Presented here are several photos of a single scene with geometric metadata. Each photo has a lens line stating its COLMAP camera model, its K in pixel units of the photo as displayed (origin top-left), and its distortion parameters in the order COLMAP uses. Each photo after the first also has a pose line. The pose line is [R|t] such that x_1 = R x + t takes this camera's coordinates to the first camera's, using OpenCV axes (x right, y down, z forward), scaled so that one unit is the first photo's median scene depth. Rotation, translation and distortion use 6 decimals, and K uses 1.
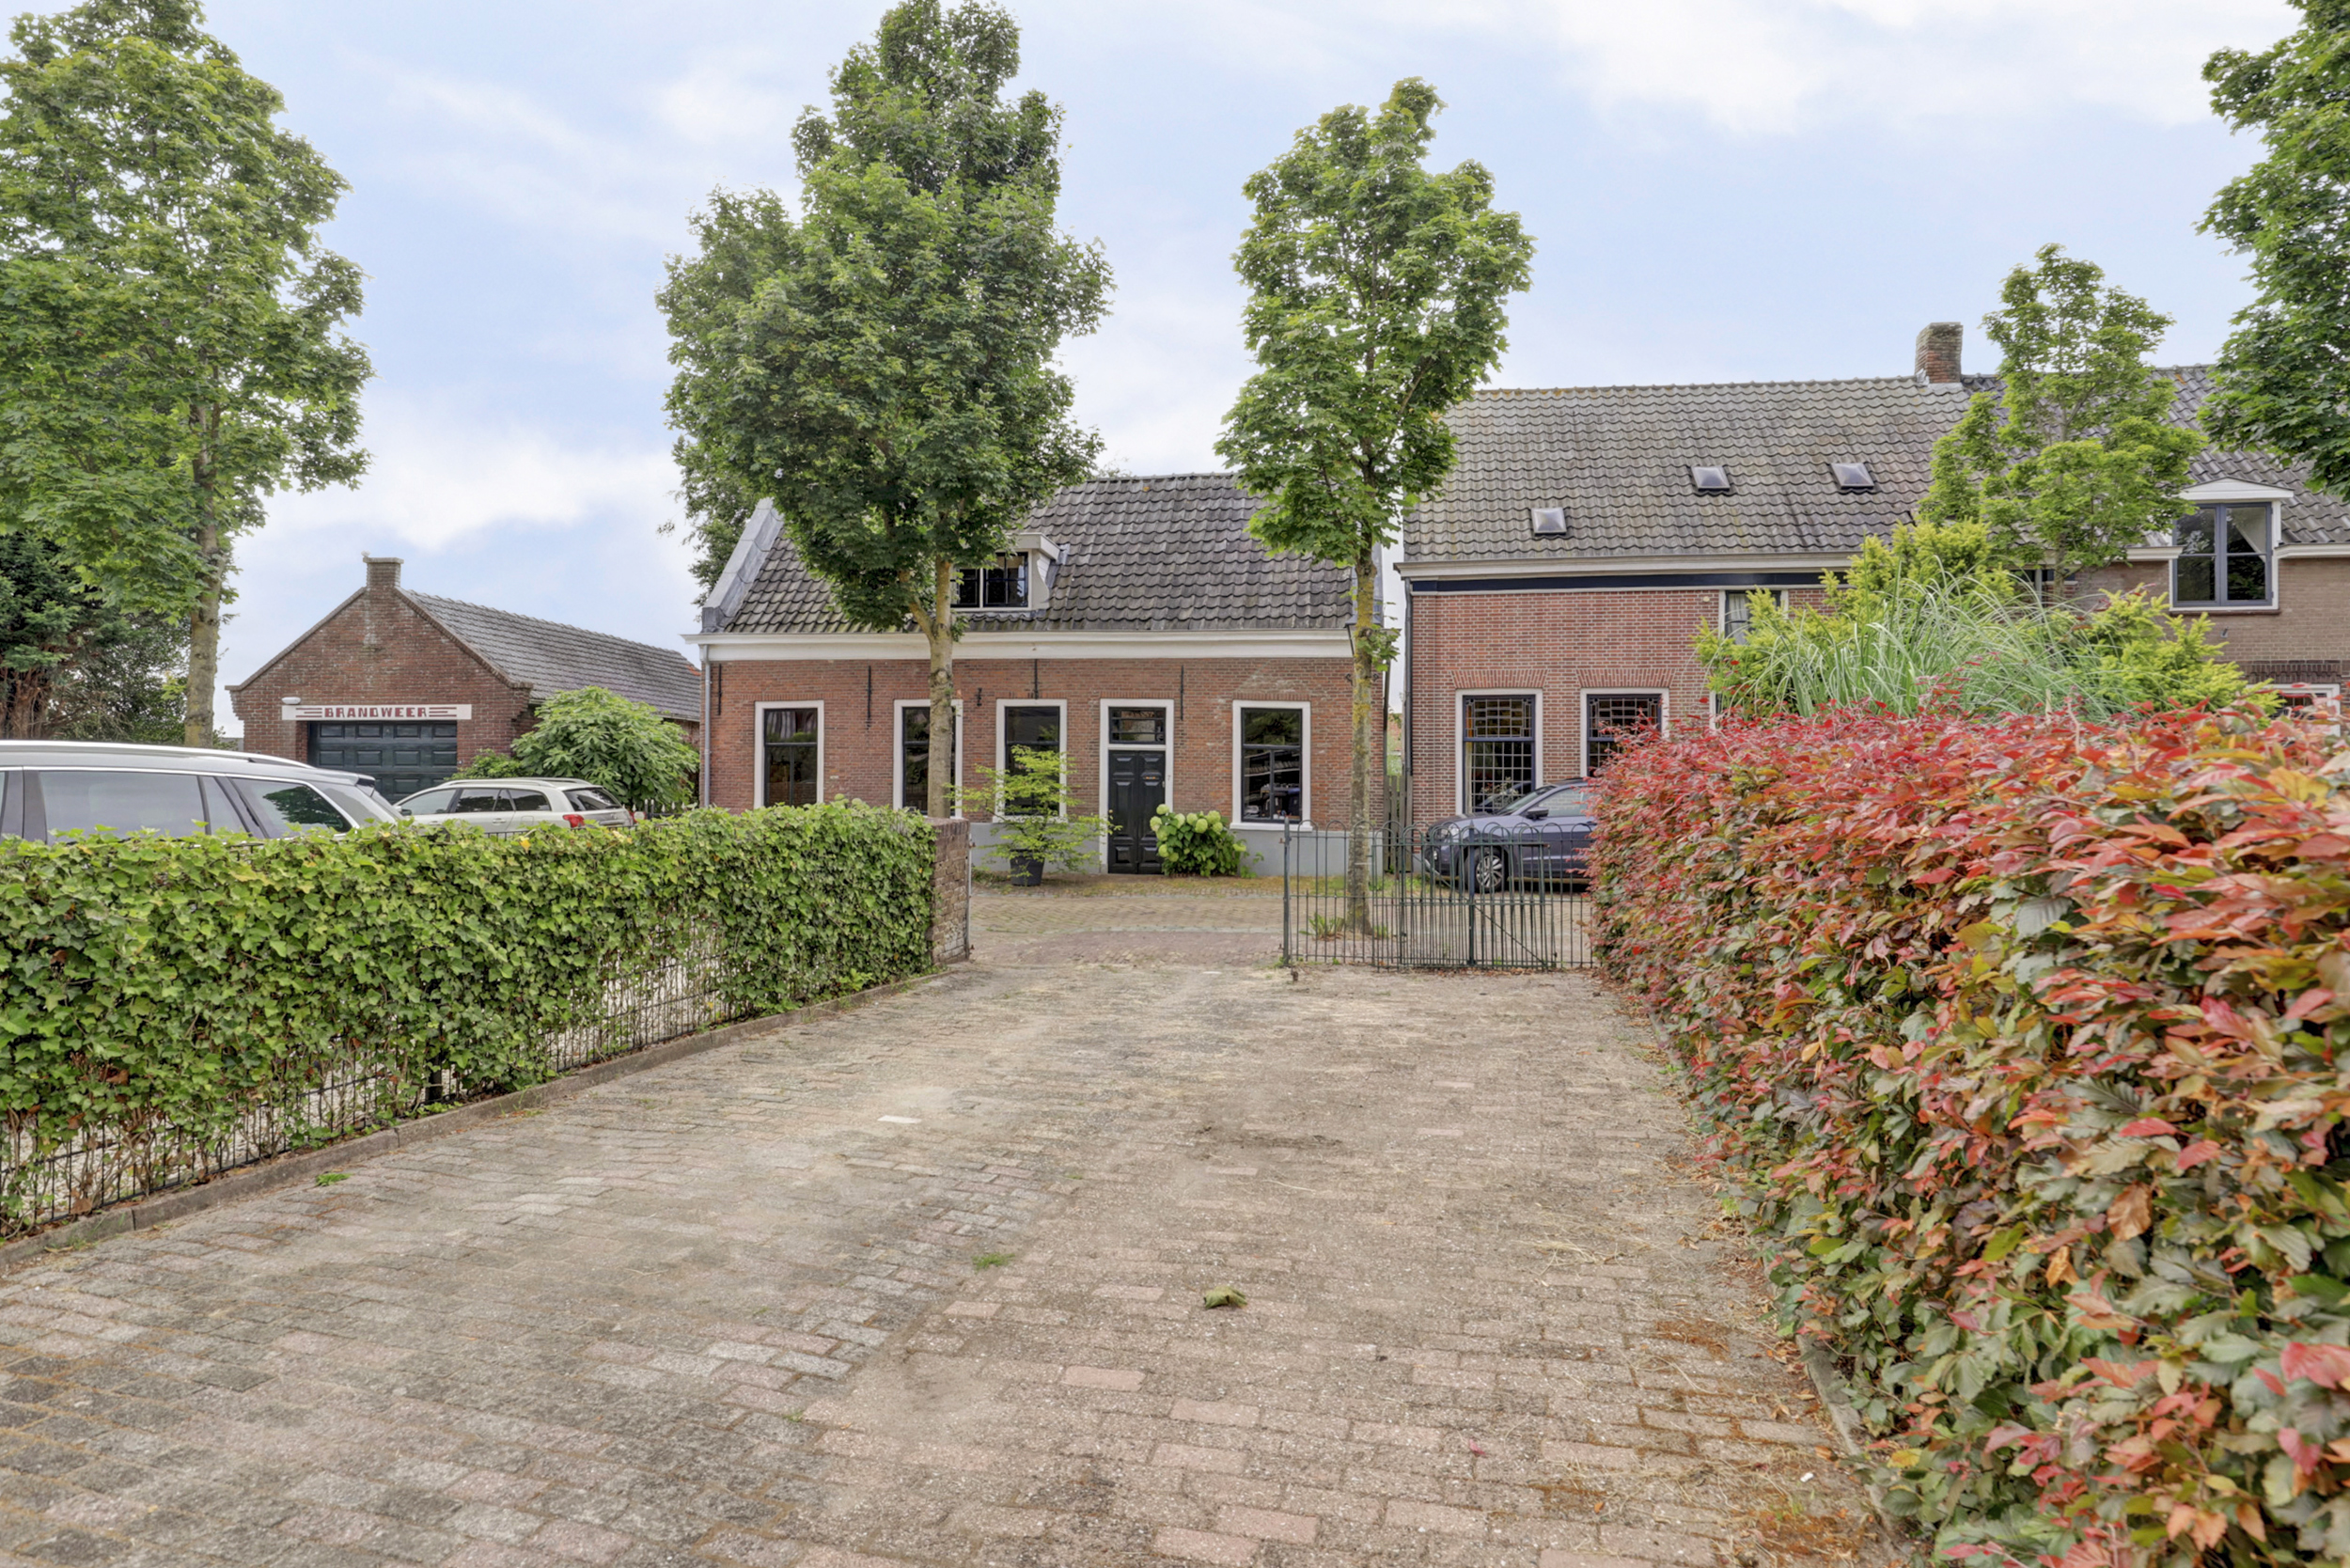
lens RADIAL K [[1271.1, 0, 1170.9], [0, 1271.1, 771.1], [0, 0, 1]] dist [0.000122, -0.000609]
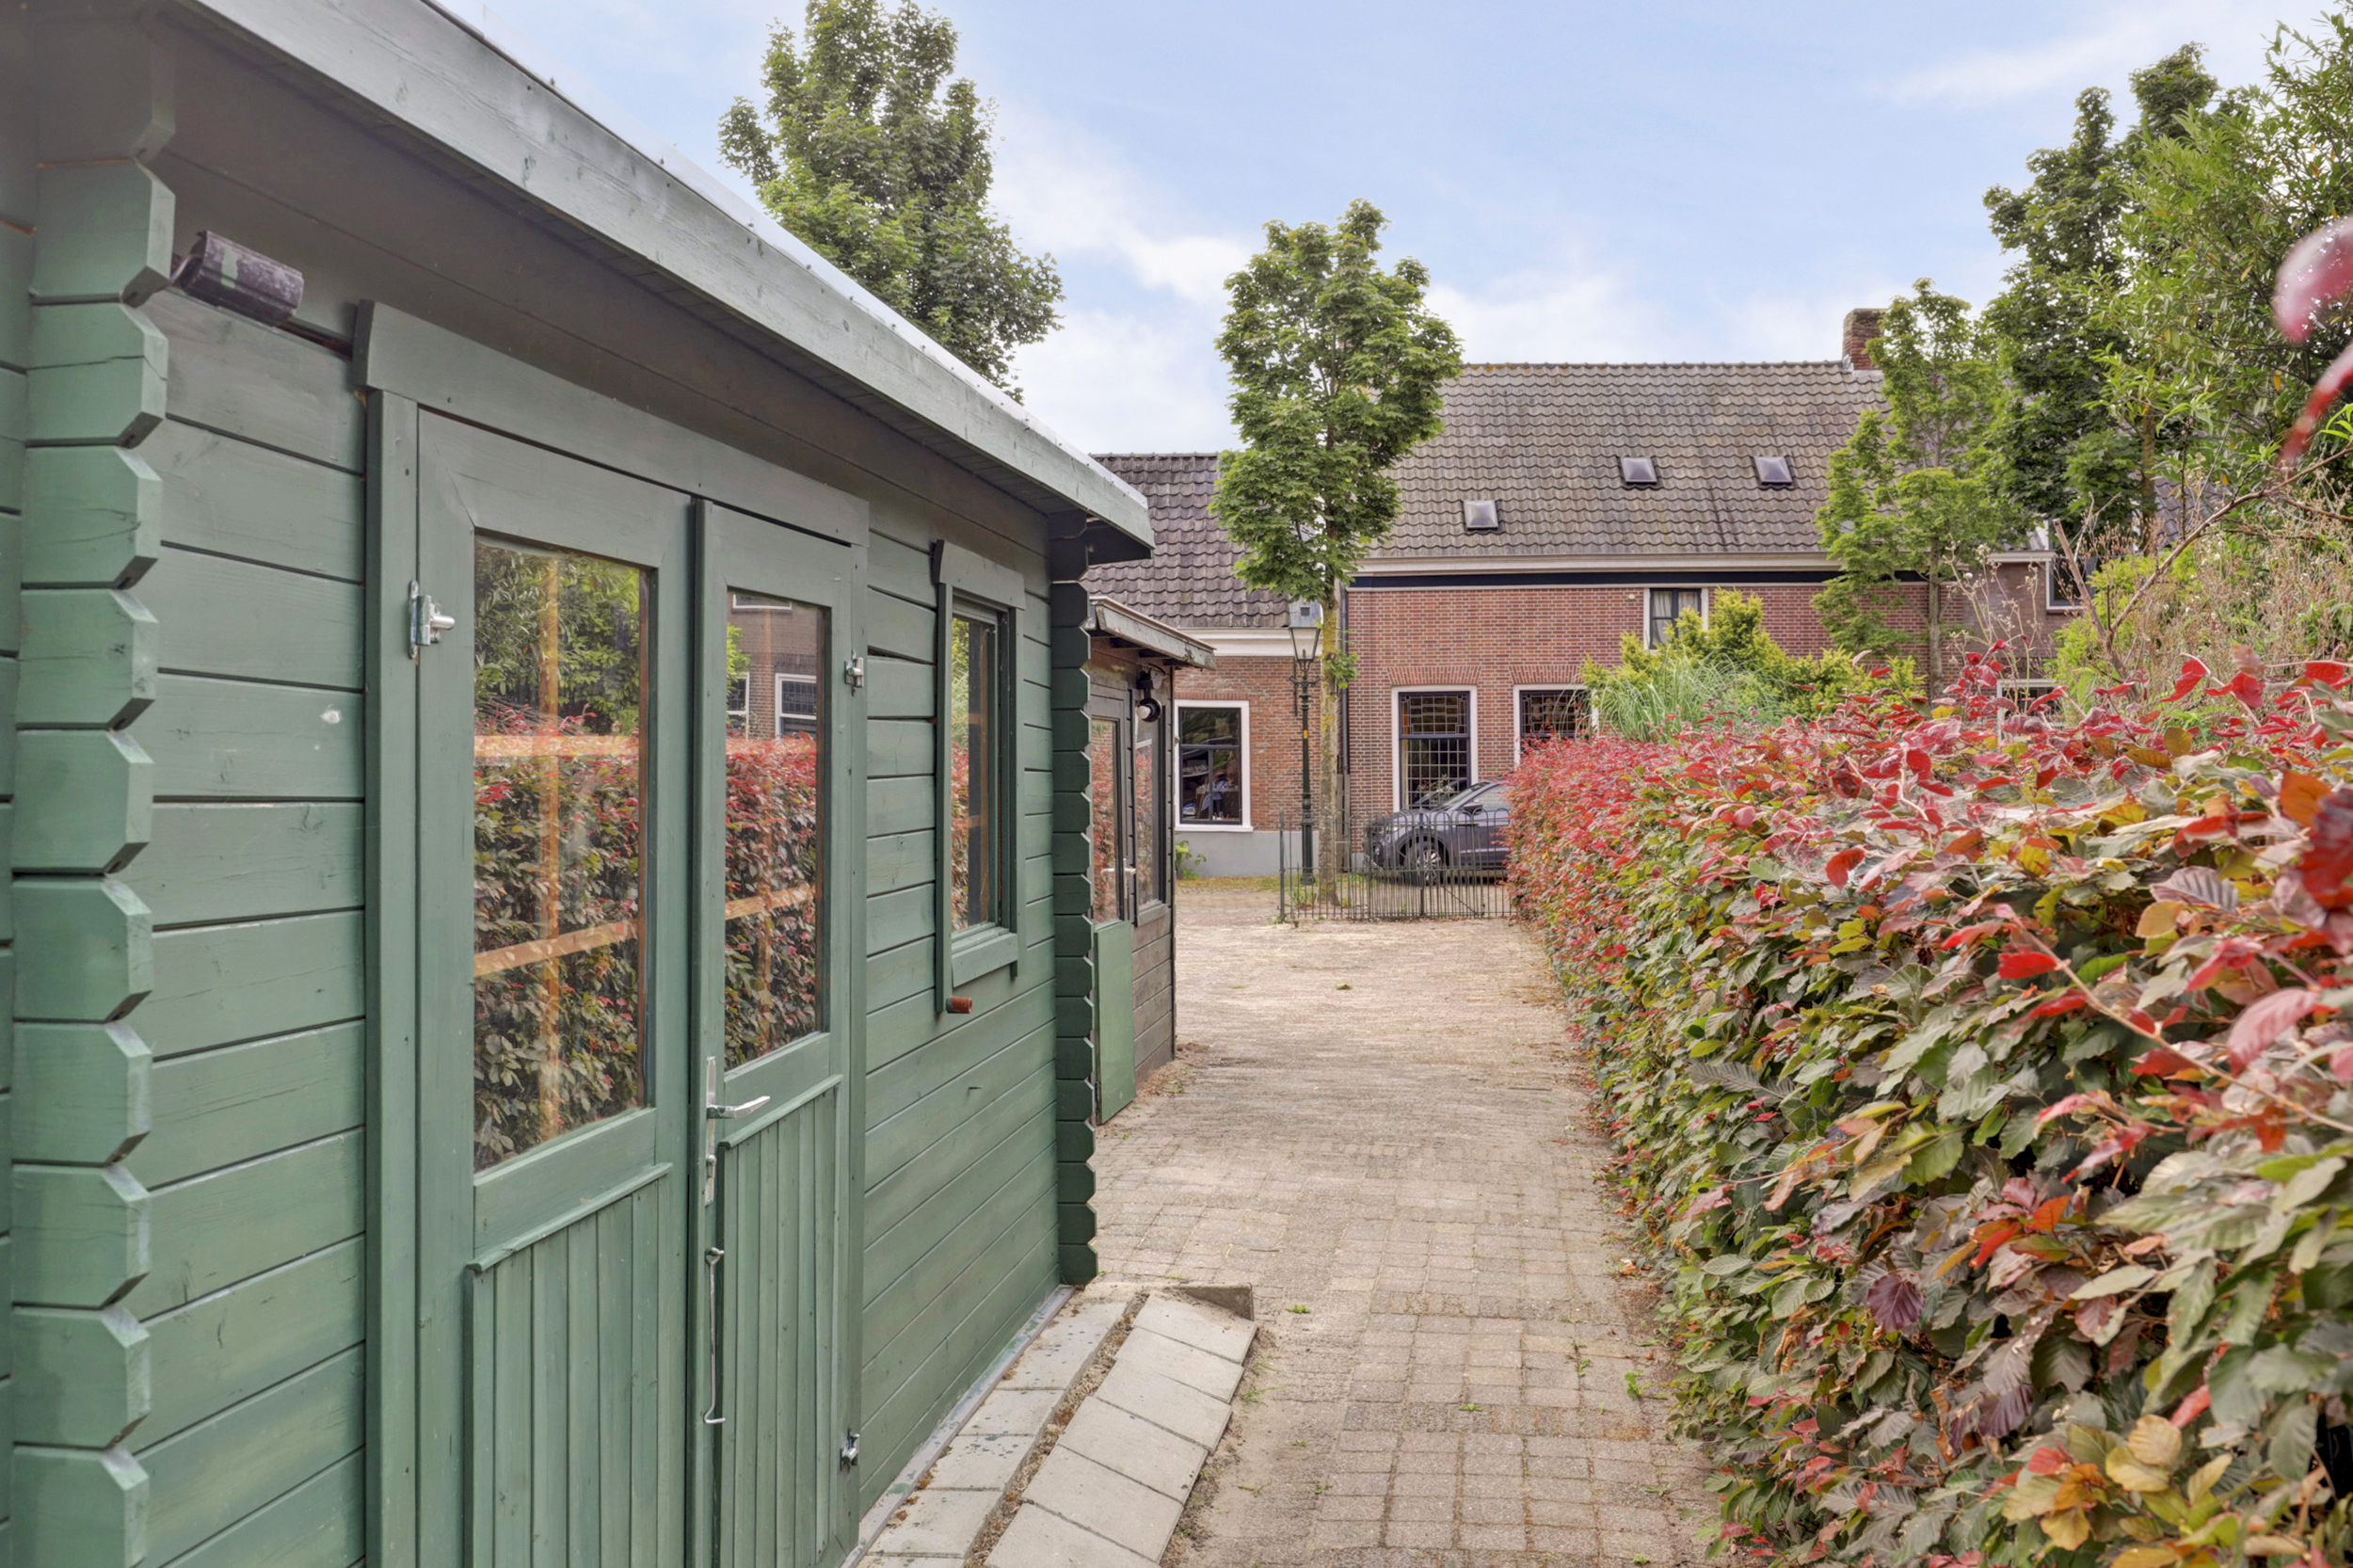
lens RADIAL K [[1988.6, 0, 1176.5], [0, 1988.6, 784.0], [0, 0, 1]] dist [-0.003513, -0.001469]
pose [[0.991566, -0.014338, 0.128810, -0.143777], [0.013385, 0.999876, 0.008263, -0.003218], [-0.128913, -0.006470, 0.991635, -0.519253]]
